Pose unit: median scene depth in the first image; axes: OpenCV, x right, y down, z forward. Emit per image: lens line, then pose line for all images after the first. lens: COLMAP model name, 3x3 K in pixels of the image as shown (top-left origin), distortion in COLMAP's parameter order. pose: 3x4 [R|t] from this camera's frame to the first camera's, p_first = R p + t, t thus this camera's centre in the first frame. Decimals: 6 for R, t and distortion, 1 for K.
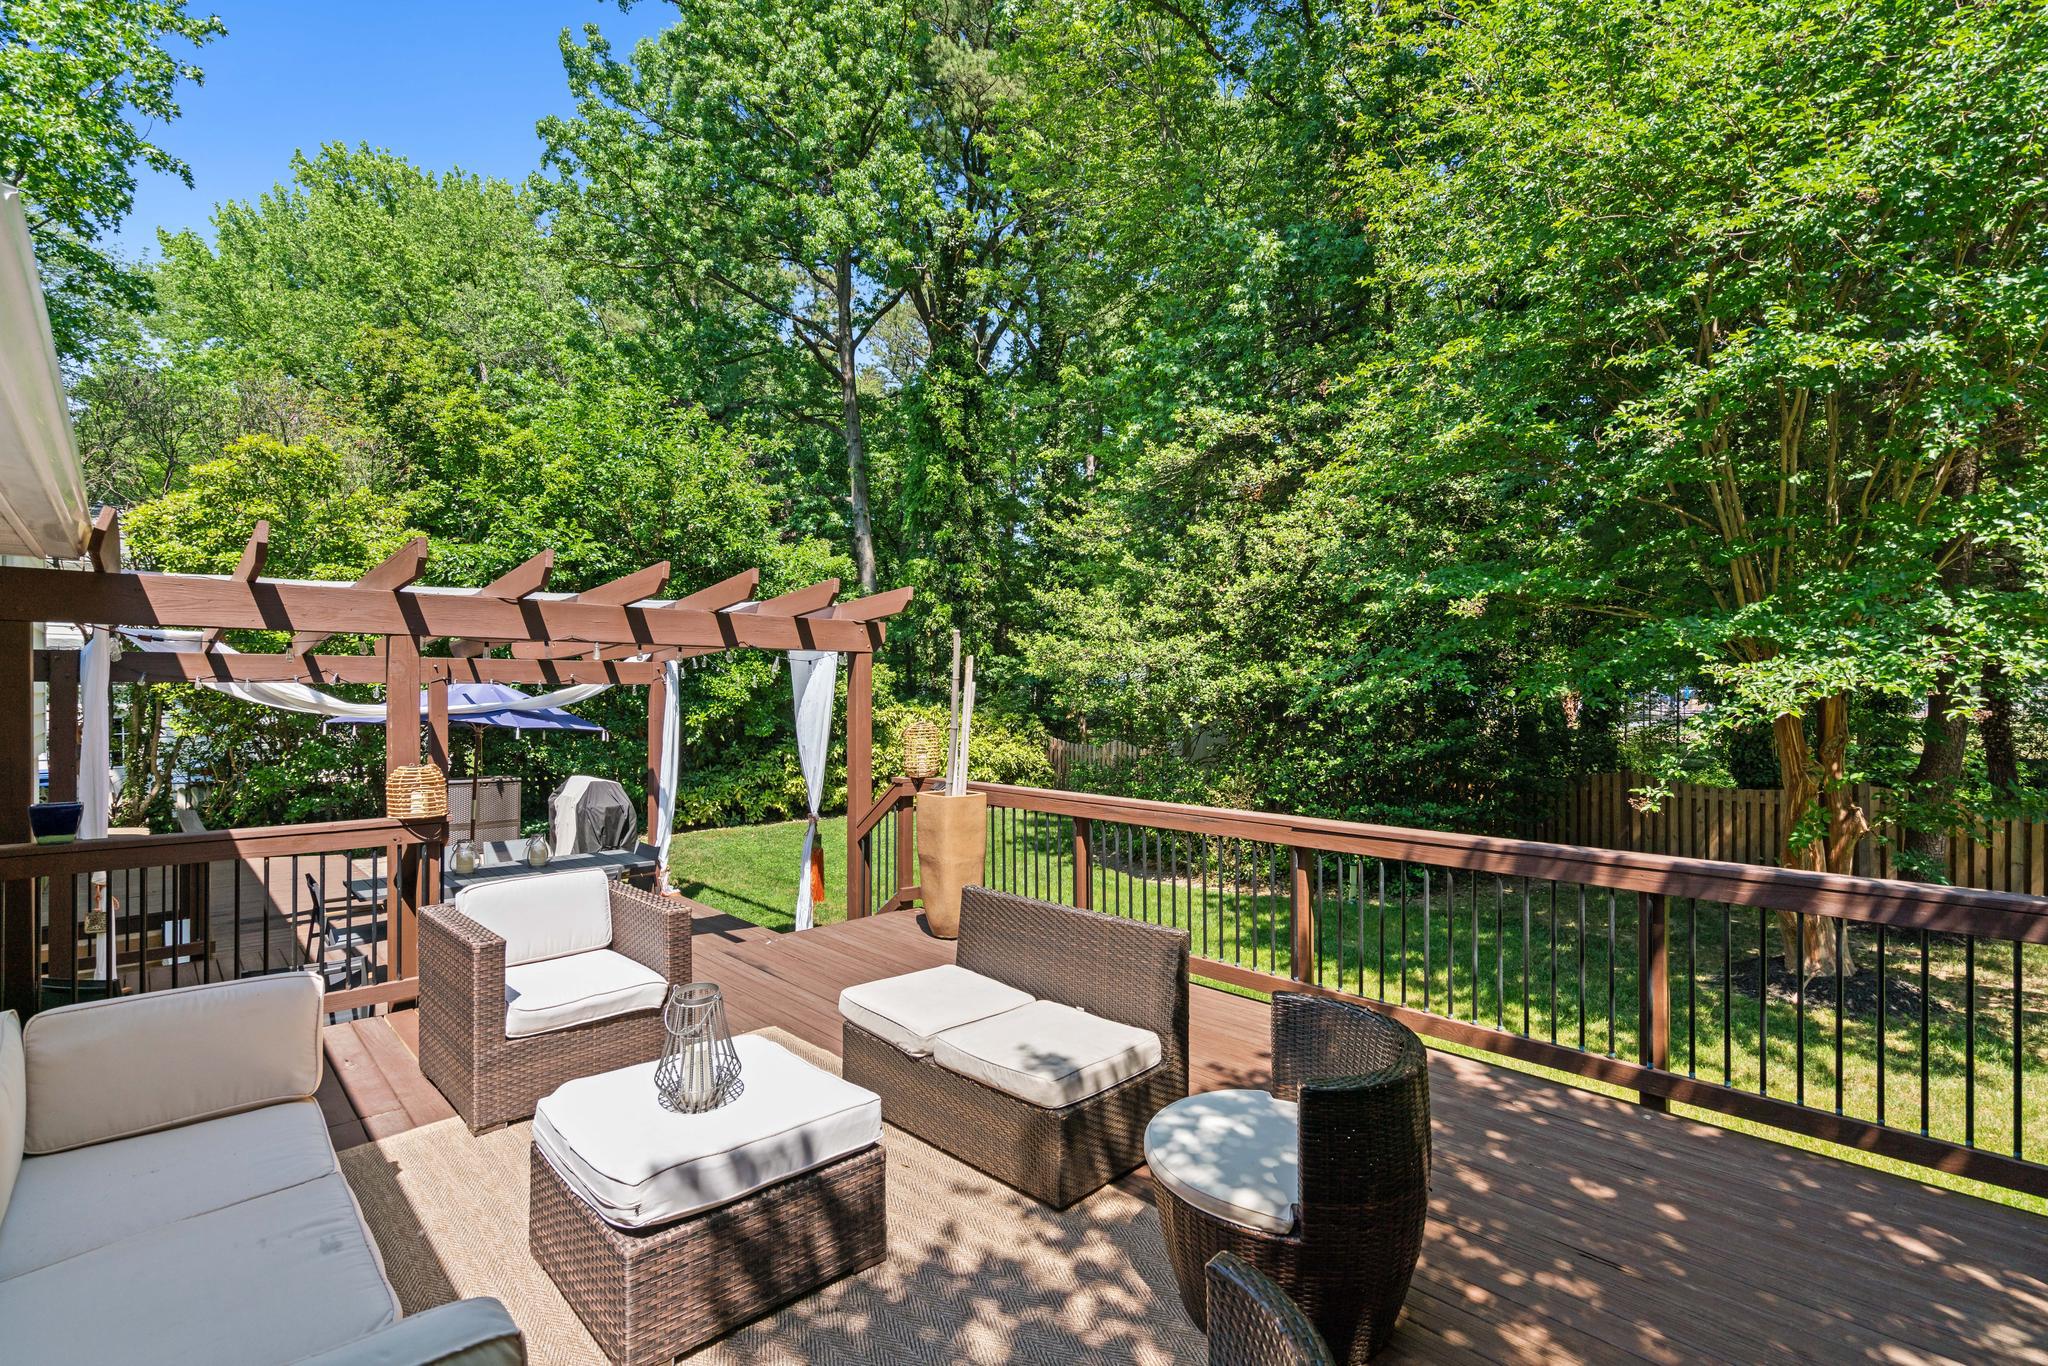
lens RADIAL K [[928.4, 0, 1024.0], [0, 928.4, 683.0], [0, 0, 1]] dist [-0.001384, 0.000579]
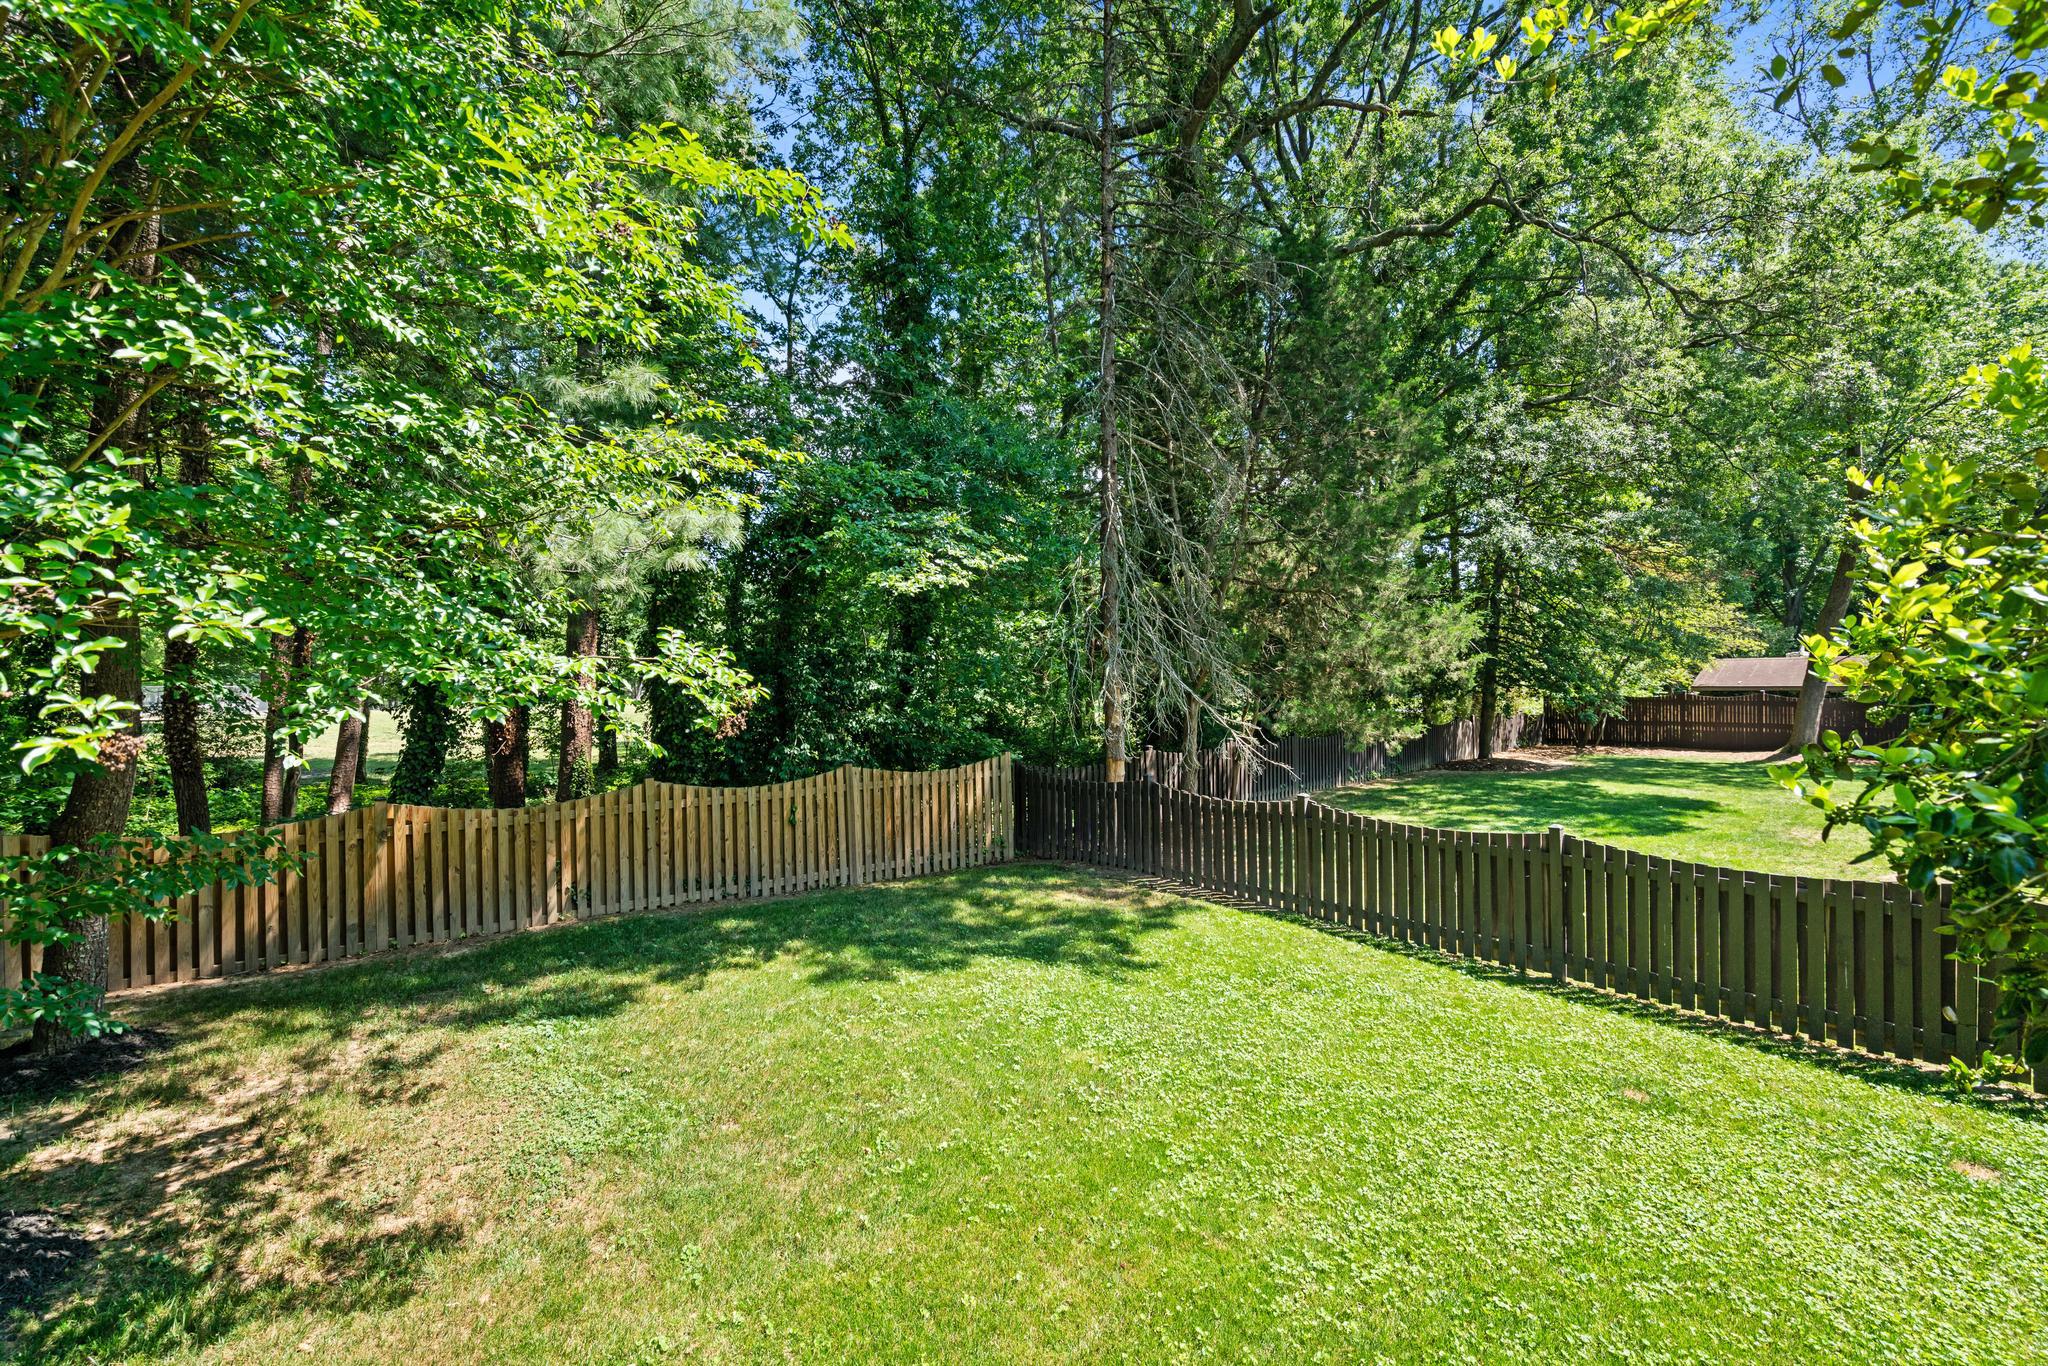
lens RADIAL K [[928.4, 0, 1024.0], [0, 928.4, 683.0], [0, 0, 1]] dist [-0.001384, 0.000579]
pose [[0.026989, -0.004700, 0.999625, 0.260430], [0.001506, 0.999988, 0.004661, 0.002742], [-0.999635, 0.001379, 0.026996, 0.243766]]
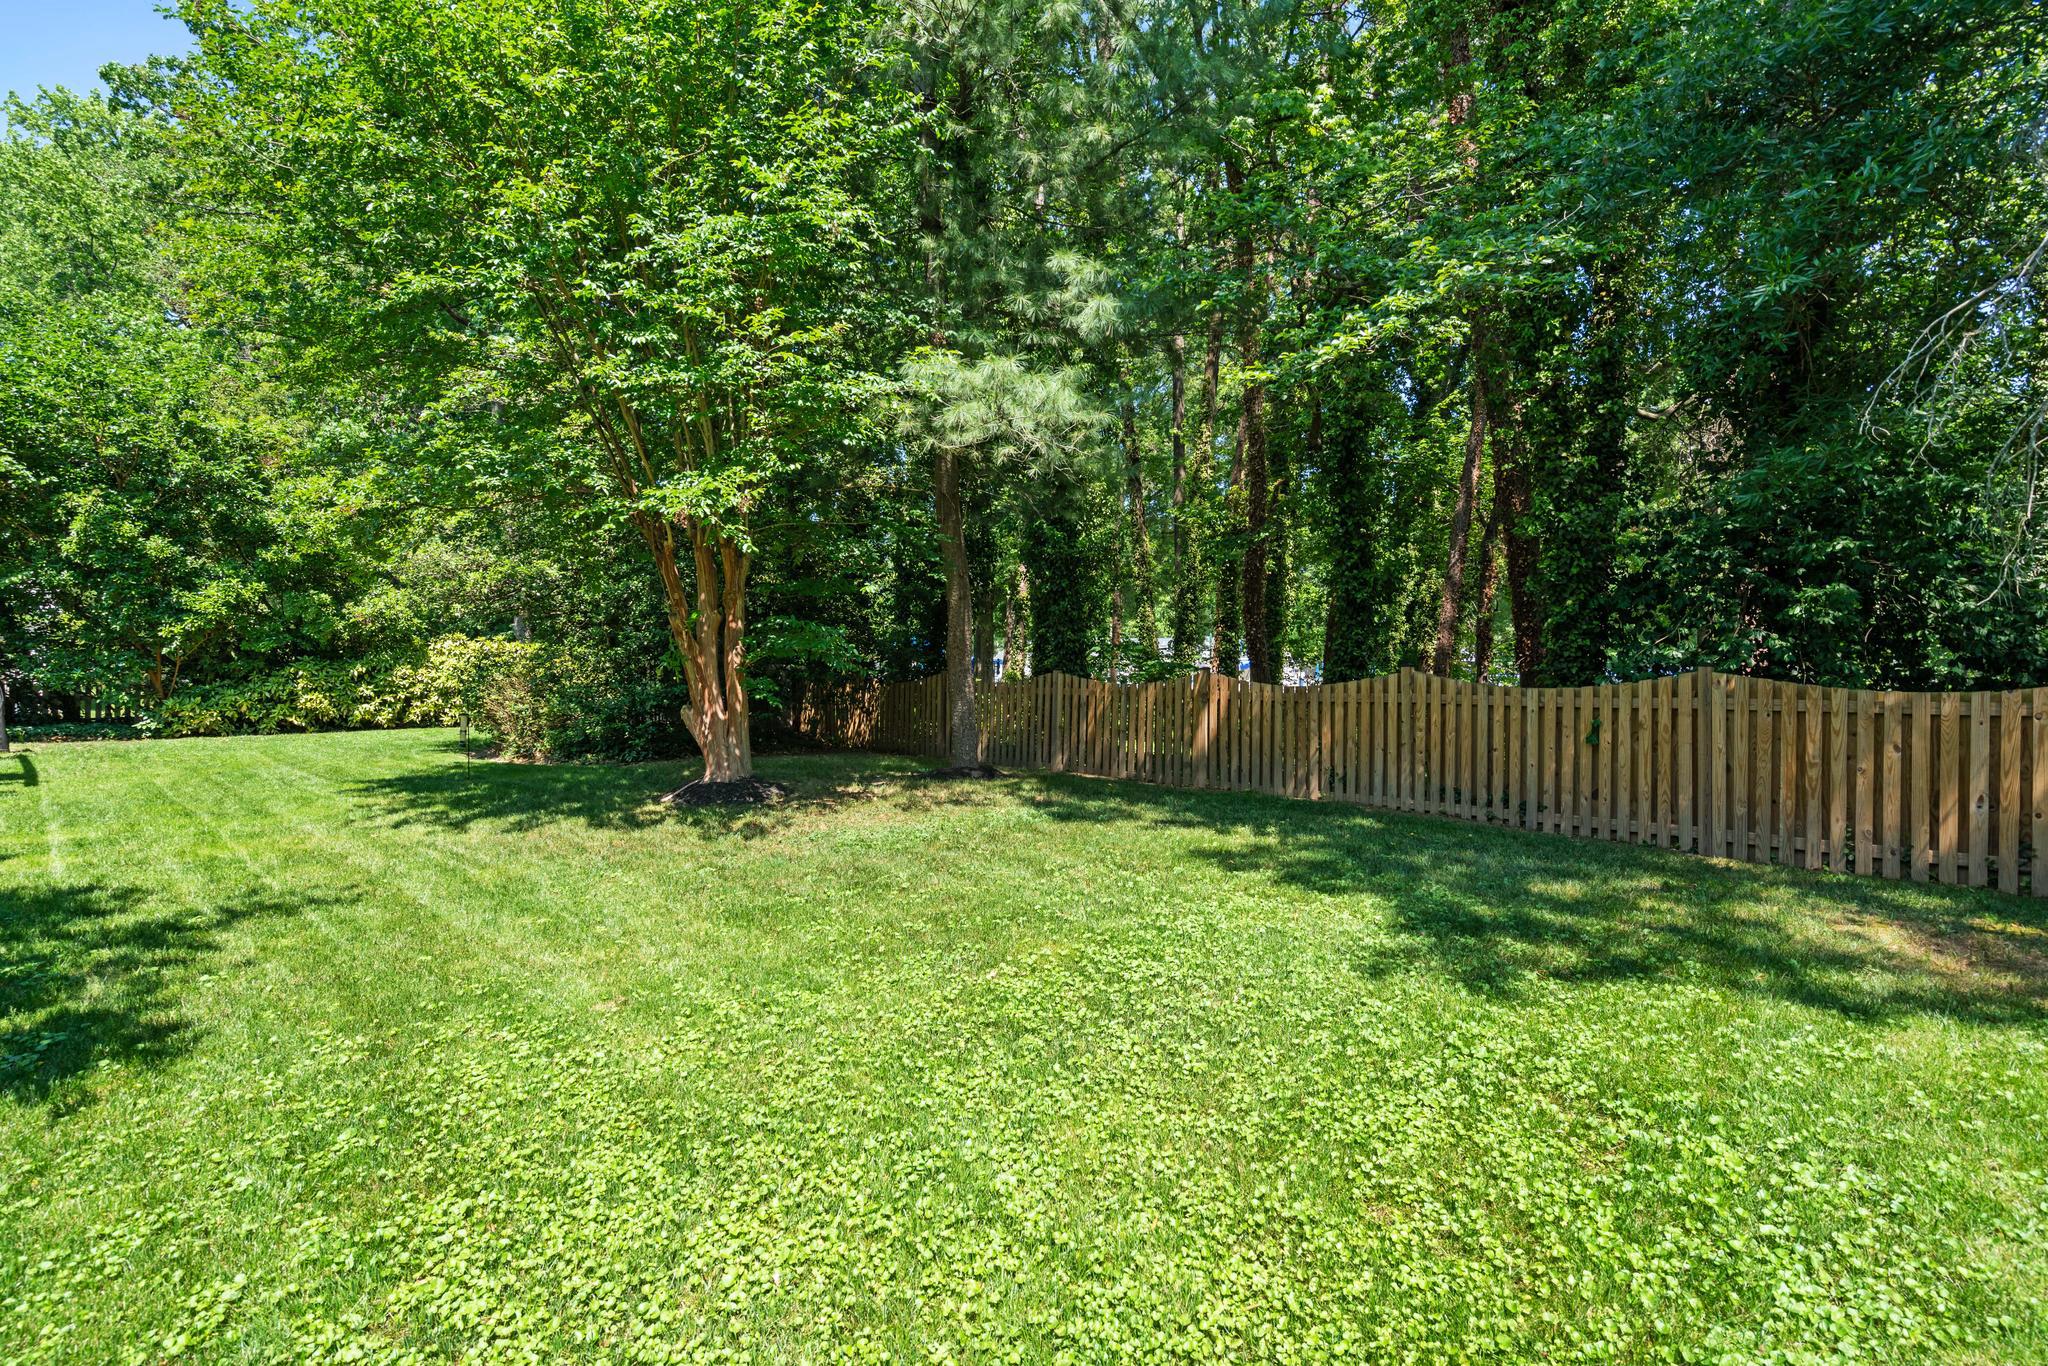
lens RADIAL K [[928.4, 0, 1024.0], [0, 928.4, 683.0], [0, 0, 1]] dist [-0.001384, 0.000579]
pose [[0.998435, 0.004916, 0.055701, 0.768602], [-0.005837, 0.999849, 0.016379, 0.101249], [-0.055612, -0.016679, 0.998313, -0.172498]]
